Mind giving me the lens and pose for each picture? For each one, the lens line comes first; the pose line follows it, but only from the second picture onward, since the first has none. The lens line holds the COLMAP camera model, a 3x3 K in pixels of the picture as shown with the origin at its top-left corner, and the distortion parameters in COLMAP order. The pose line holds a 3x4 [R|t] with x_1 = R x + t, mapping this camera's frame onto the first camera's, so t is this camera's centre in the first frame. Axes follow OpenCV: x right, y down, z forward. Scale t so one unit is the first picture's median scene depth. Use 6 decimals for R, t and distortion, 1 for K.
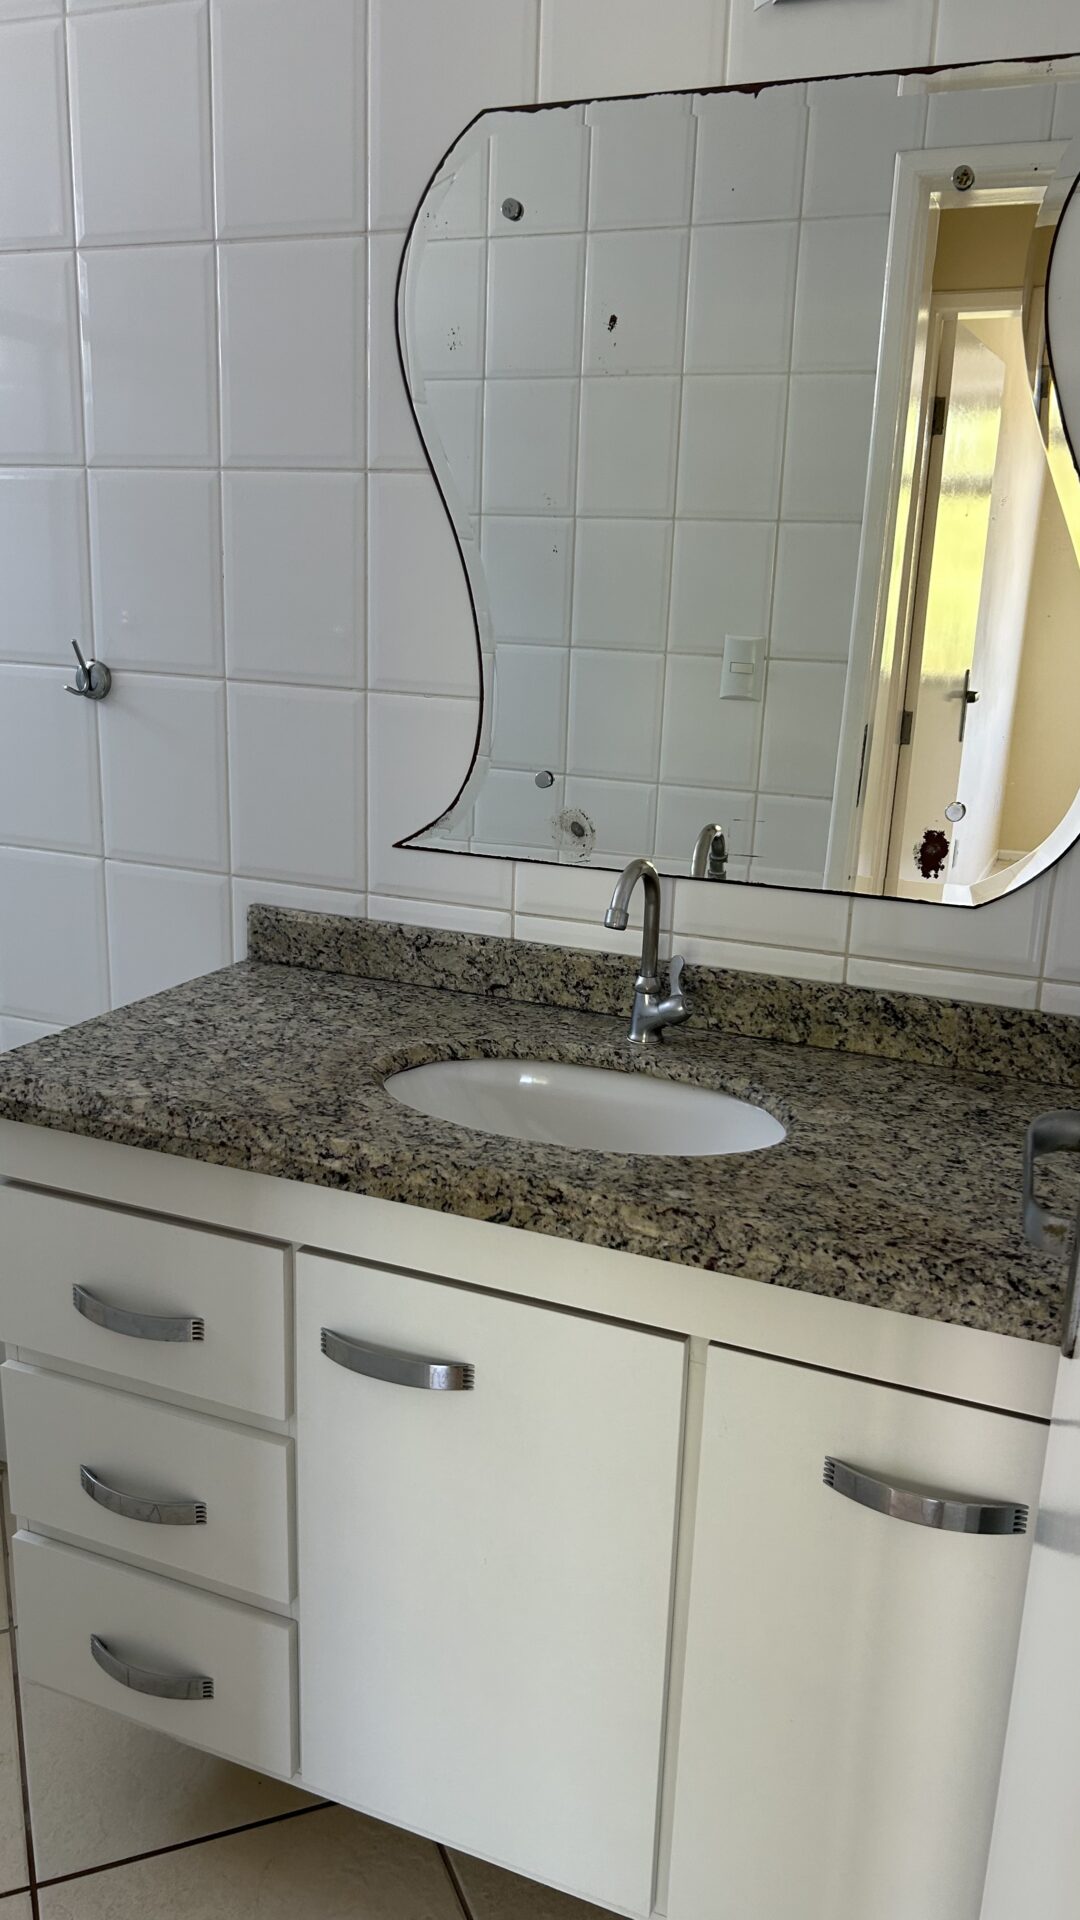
lens RADIAL K [[1461.6, 0, 537.7], [0, 1461.6, 969.9], [0, 0, 1]] dist [0.027352, -0.037187]
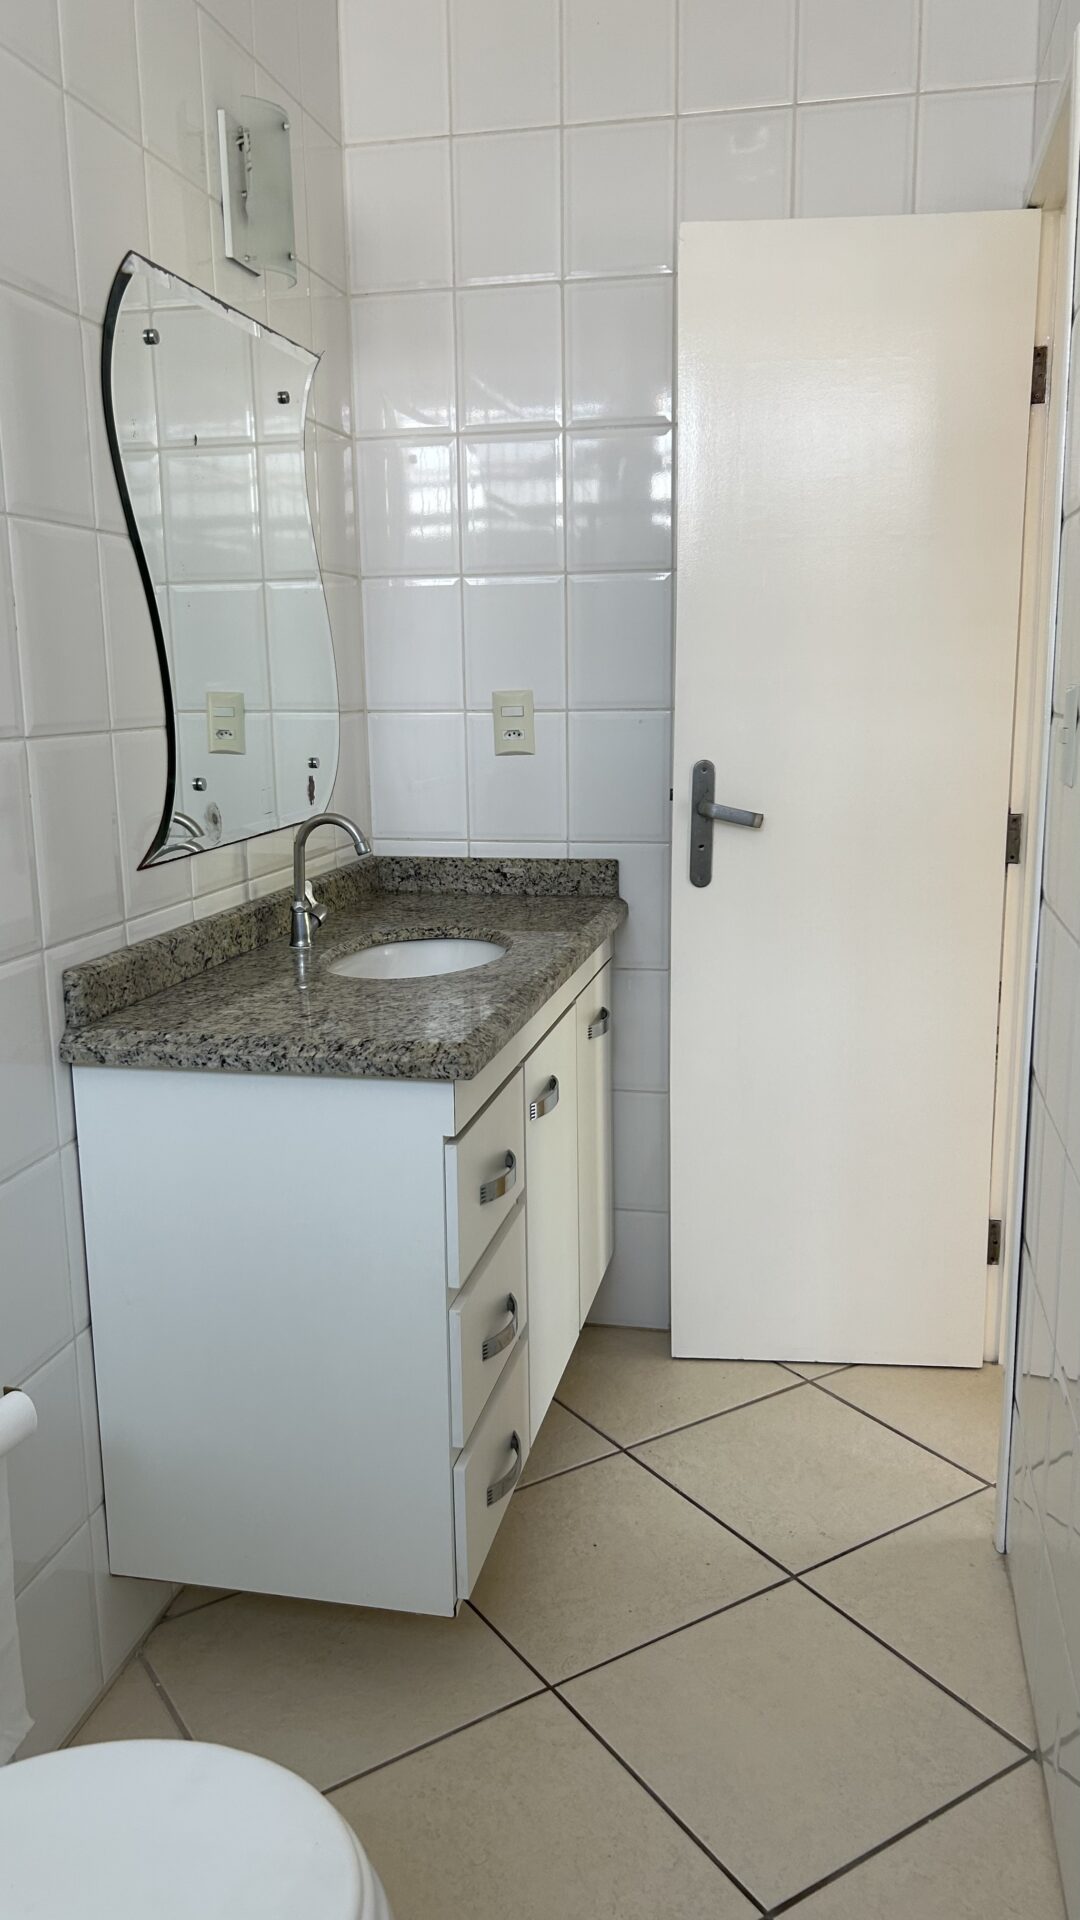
lens RADIAL K [[1461.6, 0, 542.9], [0, 1461.6, 957.3], [0, 0, 1]] dist [0.027352, -0.037187]
pose [[-0.158149, -0.231244, 0.959956, -1.424281], [0.257726, 0.928823, 0.266204, -0.279327], [-0.953187, 0.289506, -0.087295, 0.971738]]
